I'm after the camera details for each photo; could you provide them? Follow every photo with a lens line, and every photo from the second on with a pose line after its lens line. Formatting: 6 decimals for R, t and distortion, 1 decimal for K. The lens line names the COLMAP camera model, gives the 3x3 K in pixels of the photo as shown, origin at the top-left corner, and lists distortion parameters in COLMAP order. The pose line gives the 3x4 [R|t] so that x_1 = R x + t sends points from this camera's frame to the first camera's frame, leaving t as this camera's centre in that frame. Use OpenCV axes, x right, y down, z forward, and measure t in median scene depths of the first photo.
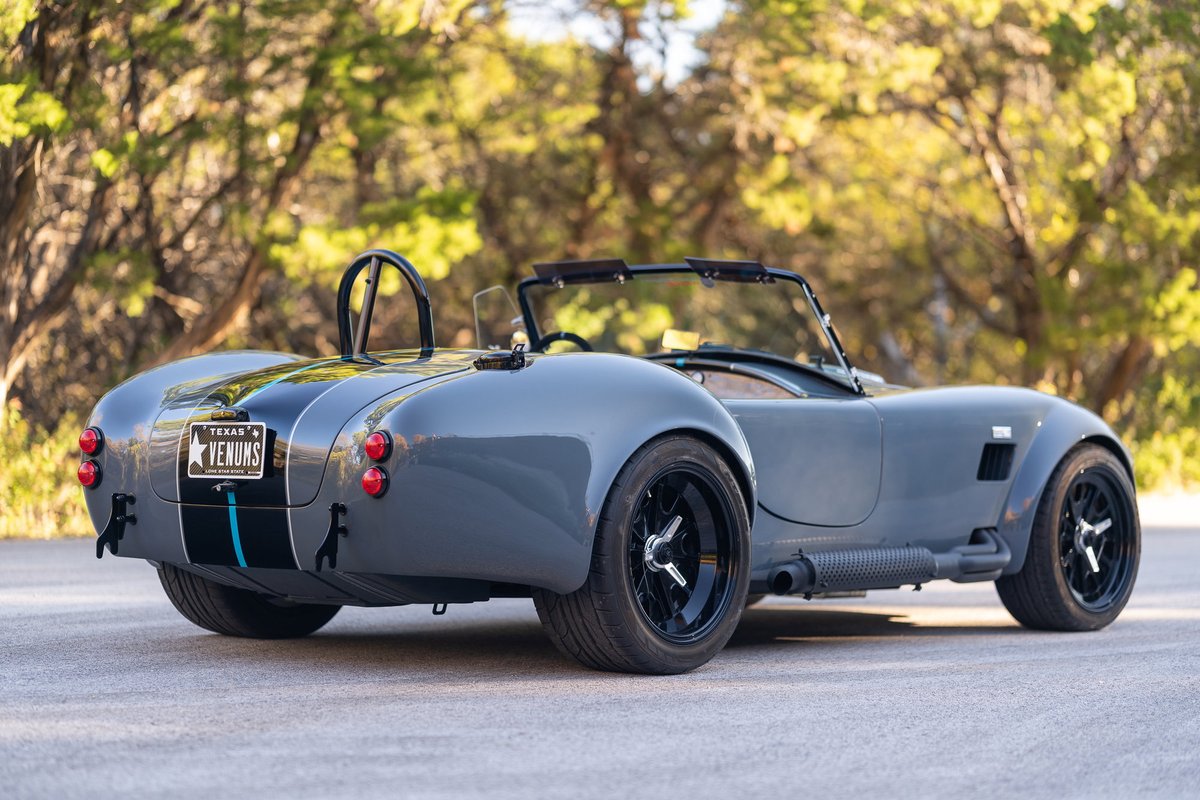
lens RADIAL K [[3055.6, 0, 600.0], [0, 3055.6, 400.0], [0, 0, 1]] dist [0.076724, 0.434895]
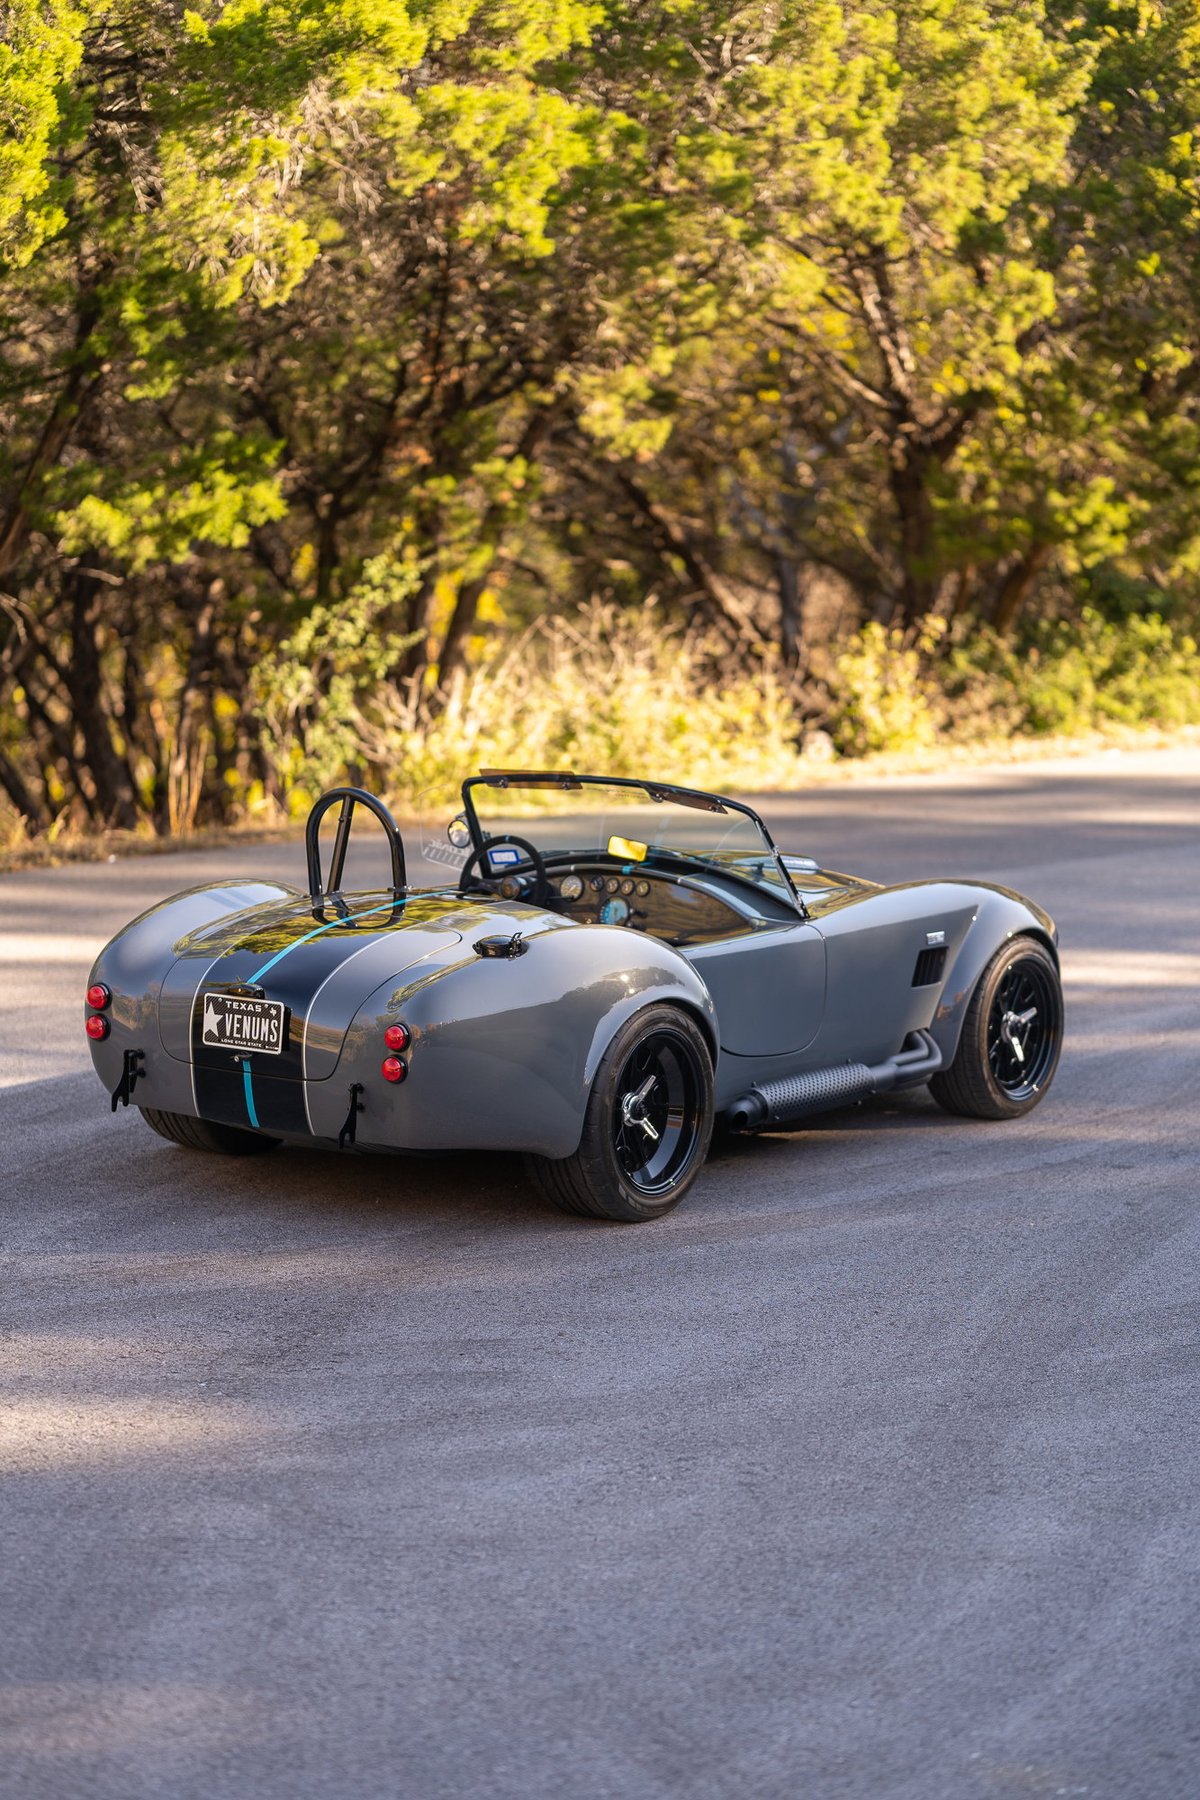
lens RADIAL K [[4583.4, 0, 600.0], [0, 4583.4, 900.0], [0, 0, 1]] dist [0.076724, 0.434895]
pose [[0.996430, 0.002705, 0.084382, -0.130377], [-0.013496, 0.991737, 0.127578, -0.231215], [-0.083339, -0.128261, 0.988233, -0.600425]]
